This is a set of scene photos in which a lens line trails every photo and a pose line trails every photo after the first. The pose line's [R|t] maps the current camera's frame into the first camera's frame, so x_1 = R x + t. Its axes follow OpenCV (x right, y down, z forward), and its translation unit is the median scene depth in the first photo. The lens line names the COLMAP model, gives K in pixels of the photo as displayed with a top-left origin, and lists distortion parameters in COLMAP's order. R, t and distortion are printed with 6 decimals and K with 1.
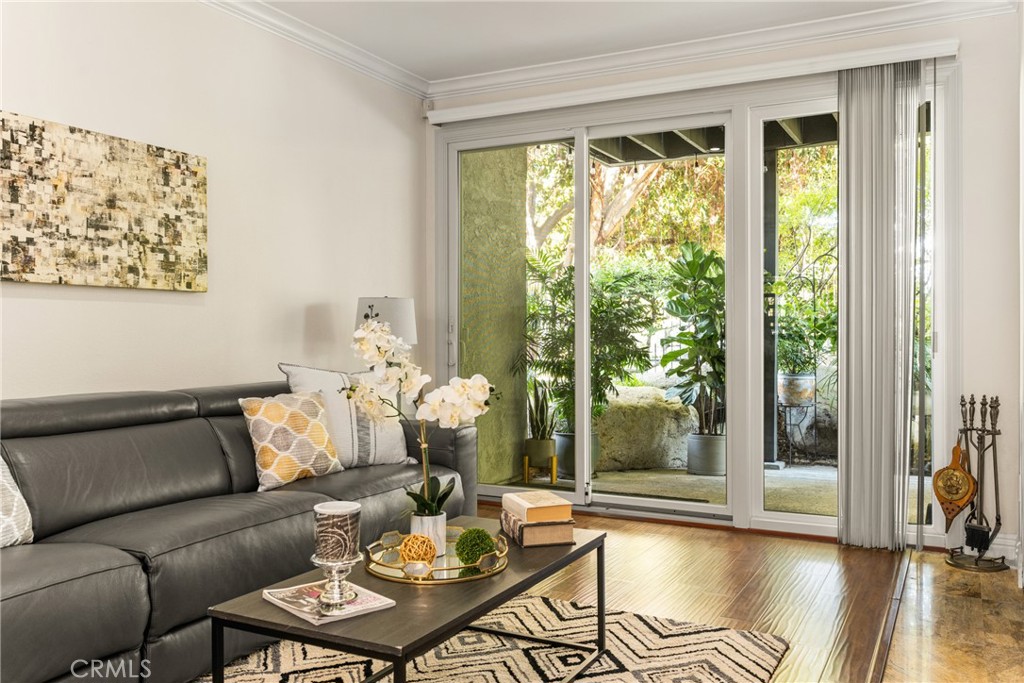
lens RADIAL K [[830.5, 0, 509.9], [0, 830.5, 344.4], [0, 0, 1]] dist [-0.008515, -0.006628]
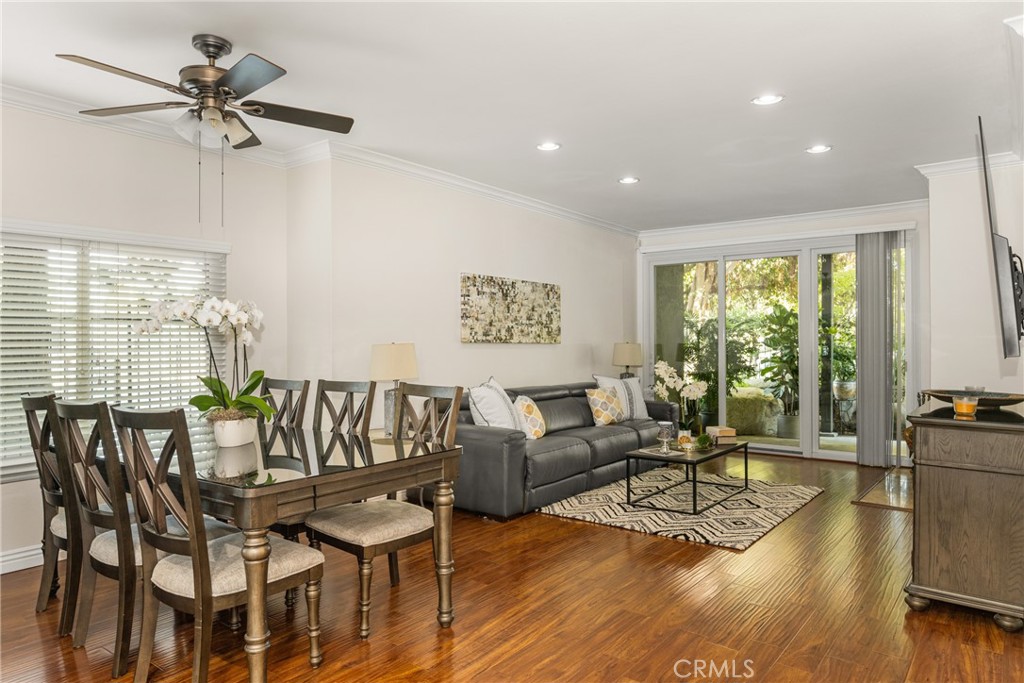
lens RADIAL K [[650.4, 0, 517.3], [0, 650.4, 336.4], [0, 0, 1]] dist [0.011932, 0.003373]
pose [[0.986885, 0.000275, -0.161422, -0.113082], [-0.004438, 0.999667, -0.025432, -0.021255], [0.161361, 0.025814, 0.986558, -0.482939]]
